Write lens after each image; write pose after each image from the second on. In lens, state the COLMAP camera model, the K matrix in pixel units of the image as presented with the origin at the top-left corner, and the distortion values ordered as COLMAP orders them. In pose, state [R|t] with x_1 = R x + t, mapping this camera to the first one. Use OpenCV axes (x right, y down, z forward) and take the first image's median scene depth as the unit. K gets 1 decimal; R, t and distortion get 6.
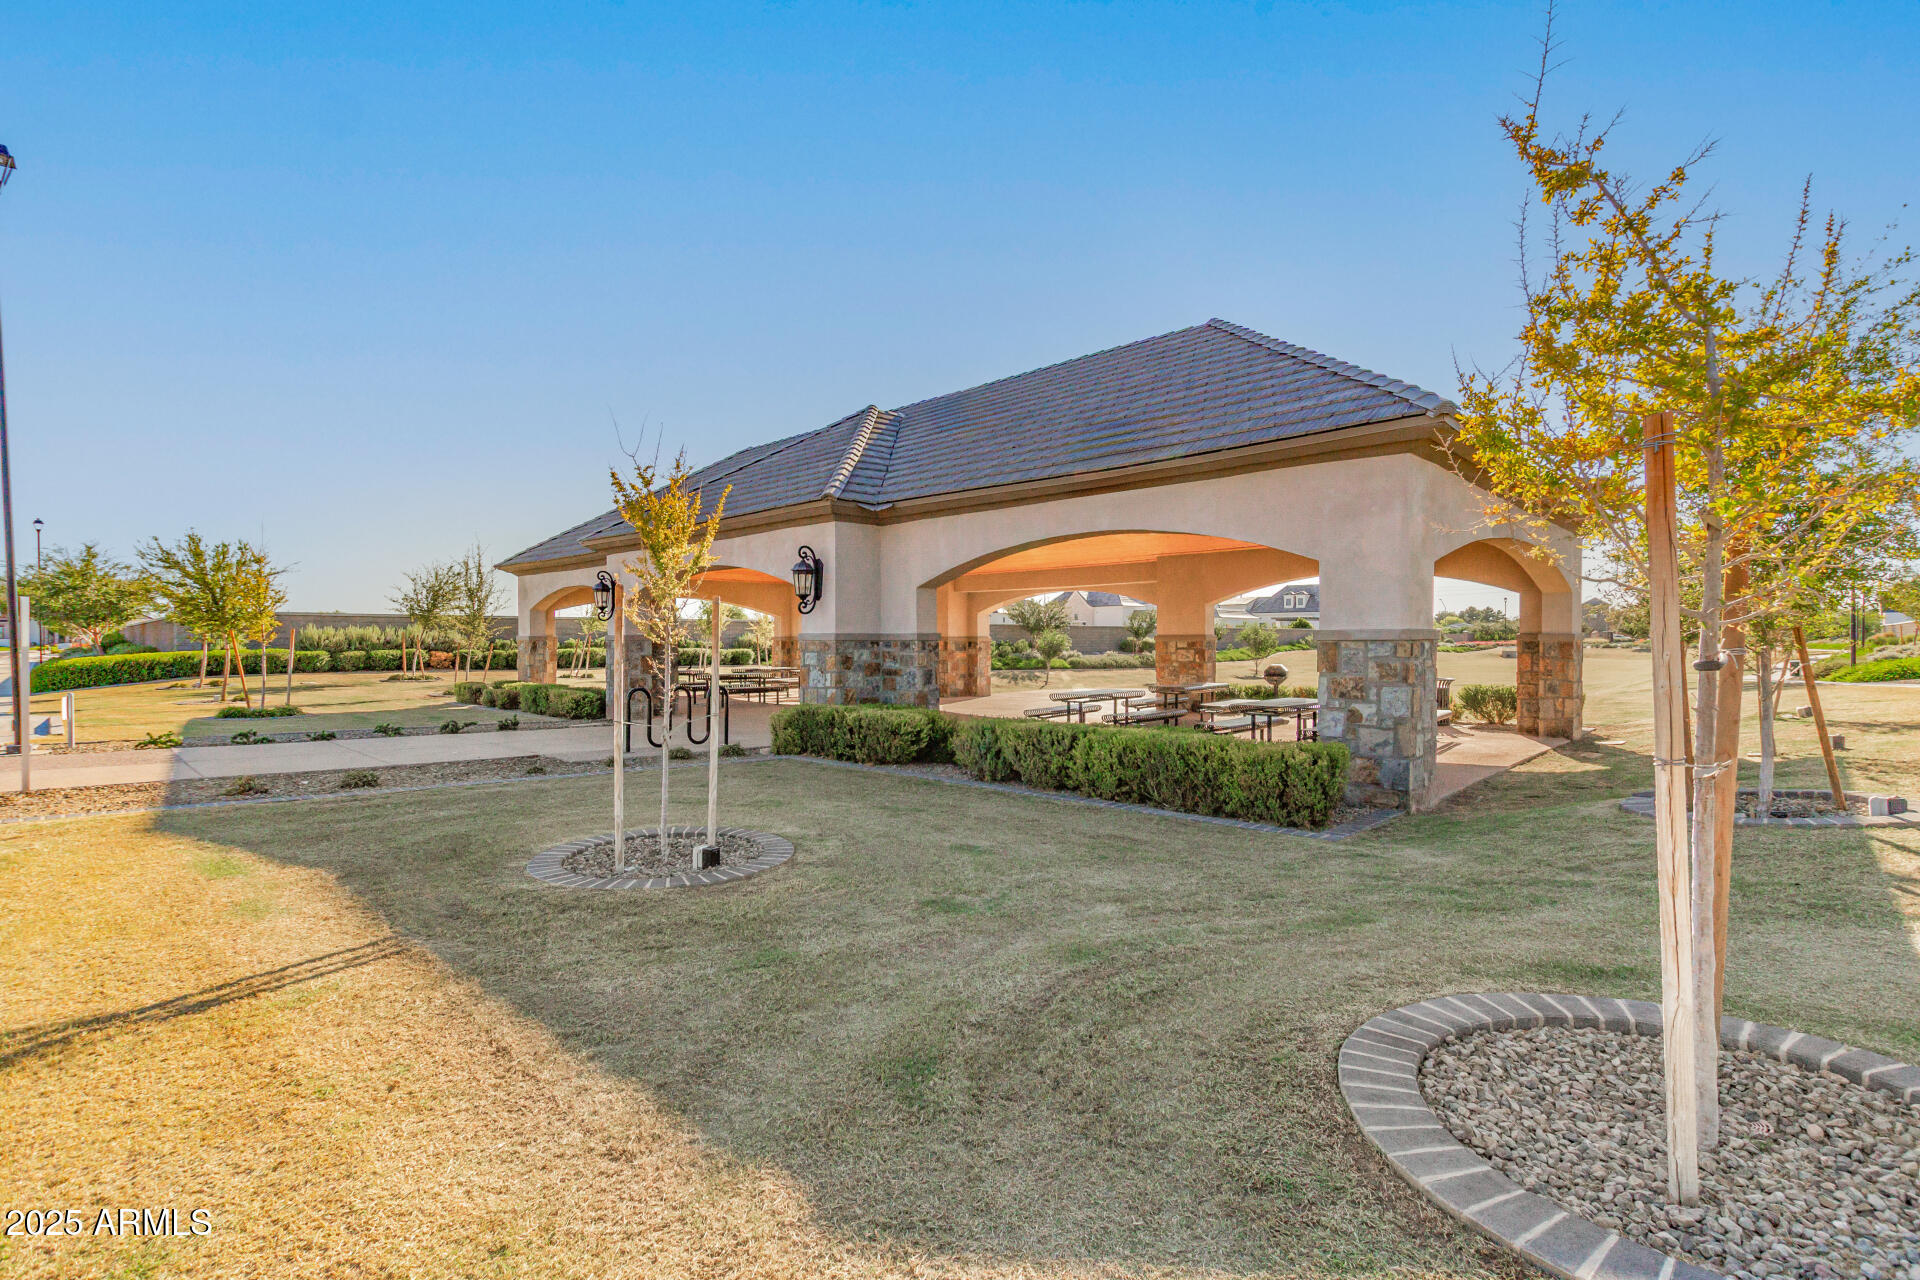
lens RADIAL K [[868.0, 0, 960.0], [0, 868.0, 640.0], [0, 0, 1]] dist [-0.001969, -0.000414]
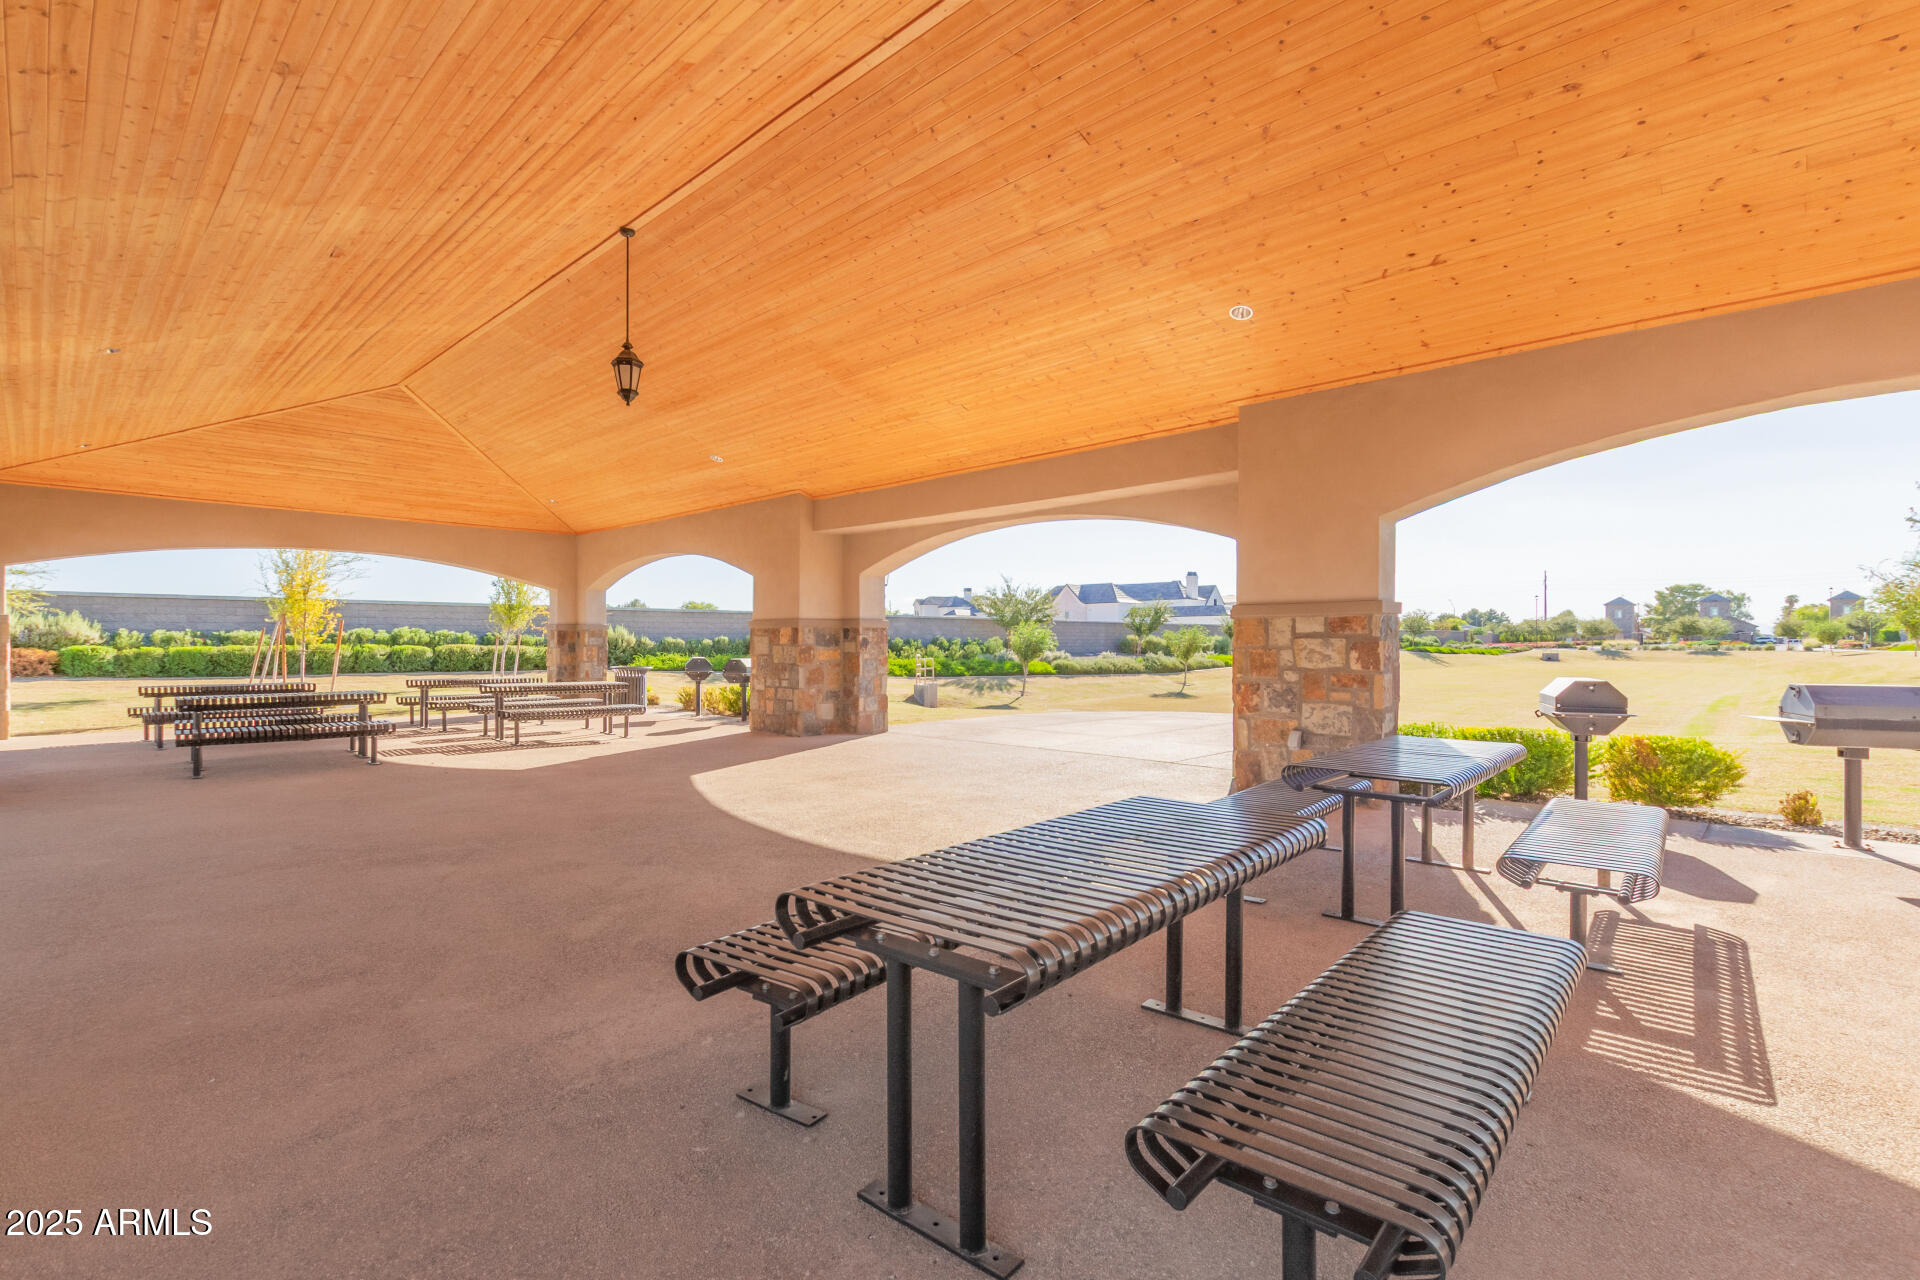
lens RADIAL K [[868.0, 0, 960.0], [0, 868.0, 640.0], [0, 0, 1]] dist [-0.001969, -0.000414]
pose [[0.999974, 0.001359, 0.007118, 0.059118], [-0.001337, 0.999994, -0.003129, 0.007956], [-0.007122, 0.003119, 0.999970, 0.370221]]
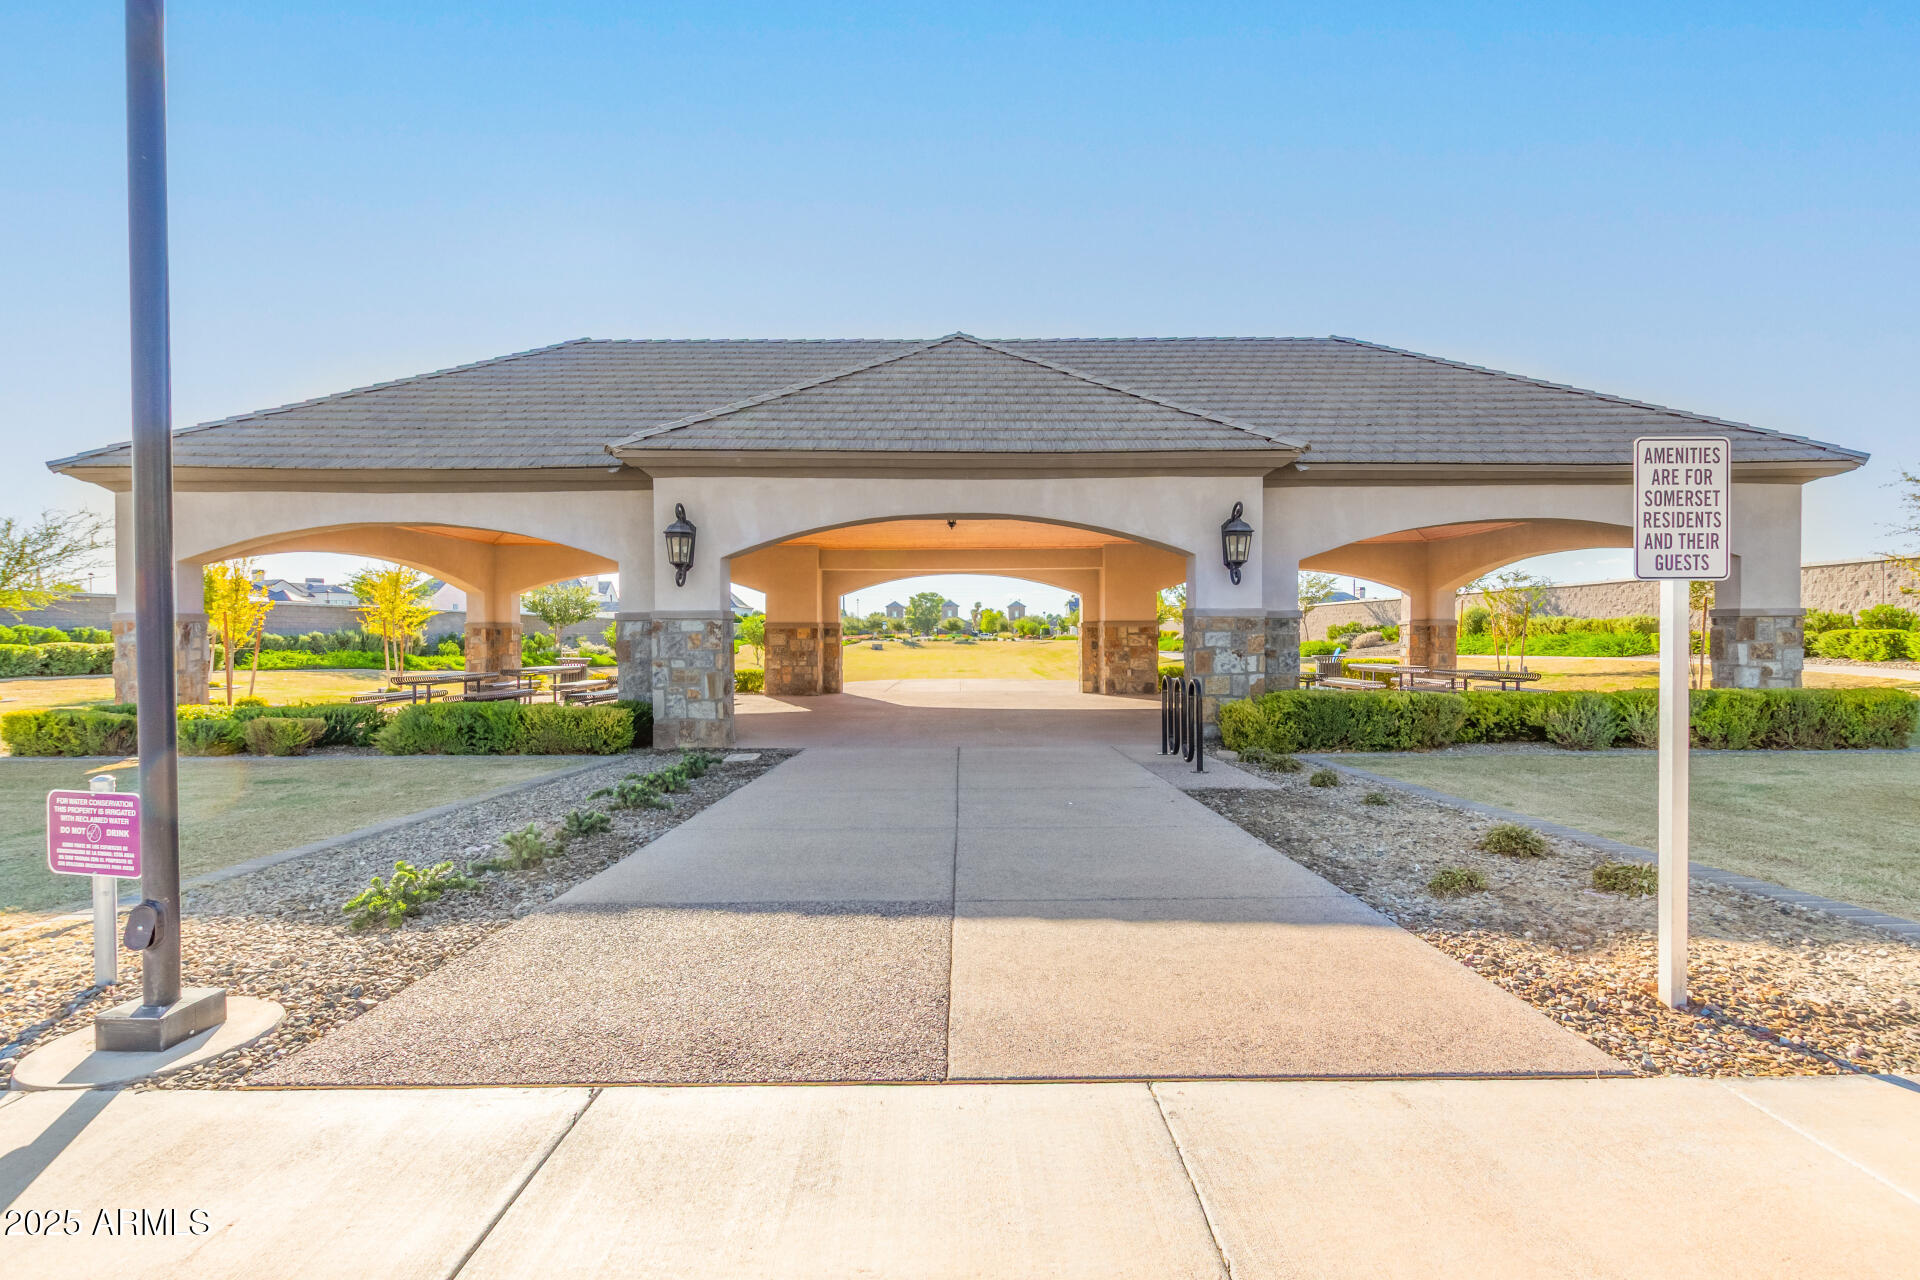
lens RADIAL K [[868.0, 0, 960.0], [0, 868.0, 640.0], [0, 0, 1]] dist [-0.001969, -0.000414]
pose [[0.721238, -0.005224, 0.692668, -0.371825], [0.003043, 0.999986, 0.004373, 0.007276], [-0.692681, -0.001047, 0.721243, 0.233916]]
